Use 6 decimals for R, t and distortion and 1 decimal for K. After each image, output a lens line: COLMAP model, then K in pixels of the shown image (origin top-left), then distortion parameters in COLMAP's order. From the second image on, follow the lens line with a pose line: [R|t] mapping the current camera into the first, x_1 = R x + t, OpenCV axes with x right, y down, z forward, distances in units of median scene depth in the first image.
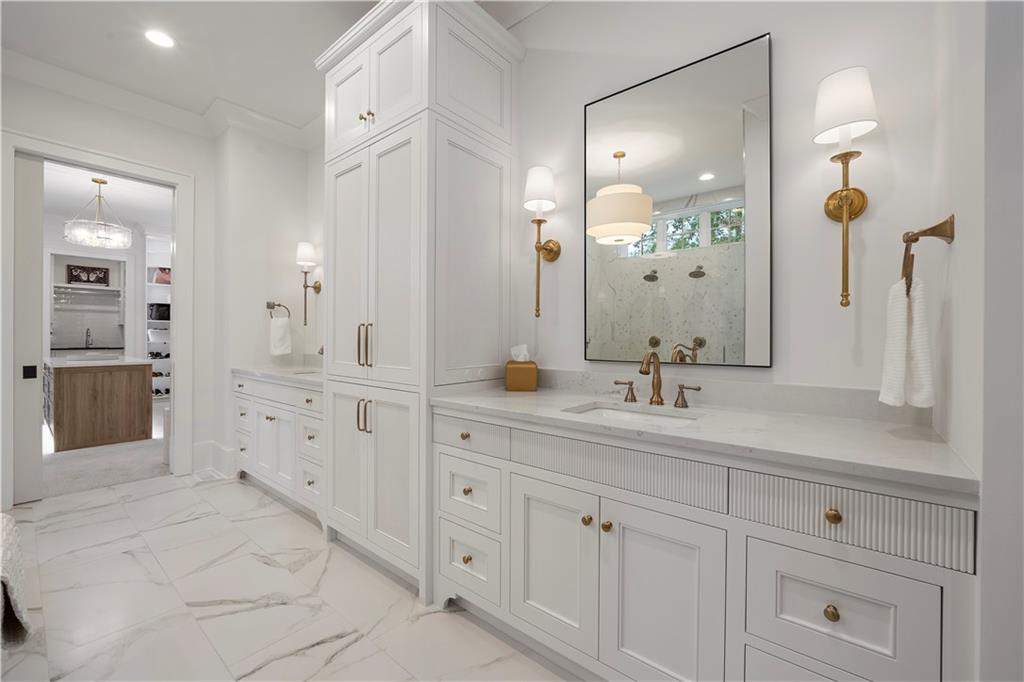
lens RADIAL K [[415.5, 0, 510.8], [0, 415.5, 336.9], [0, 0, 1]] dist [-0.003651, -0.000126]
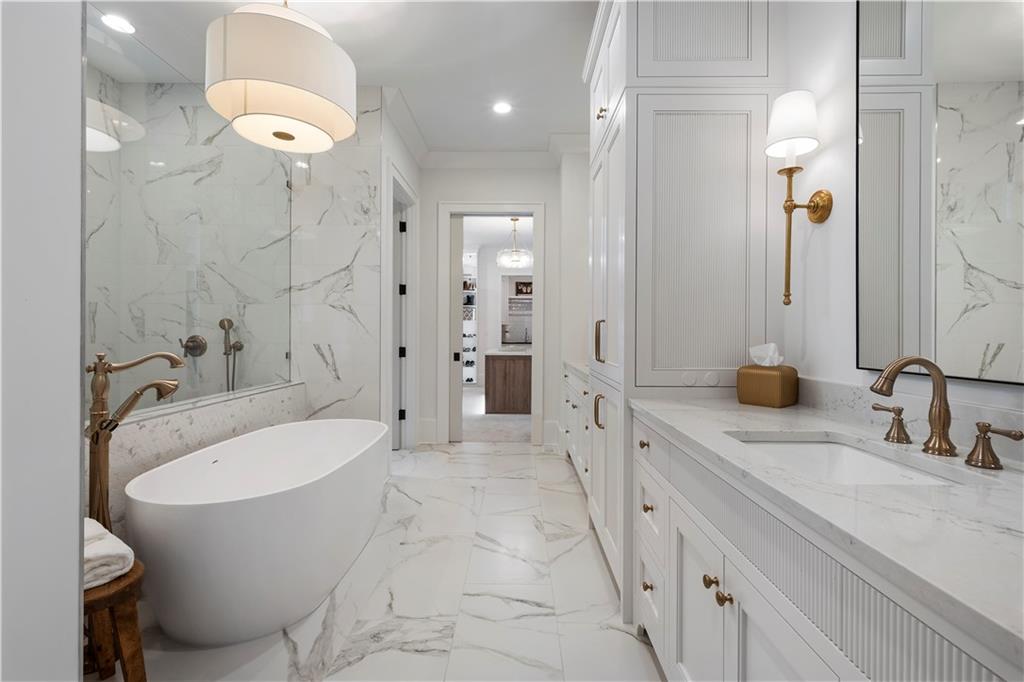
lens RADIAL K [[455.4, 0, 514.0], [0, 455.4, 332.1], [0, 0, 1]] dist [0.019353, 0.000324]
pose [[0.629784, -0.003117, -0.776764, 0.375555], [-0.001831, 0.999983, -0.005497, 0.004050], [0.776768, 0.004884, 0.629768, 0.135571]]
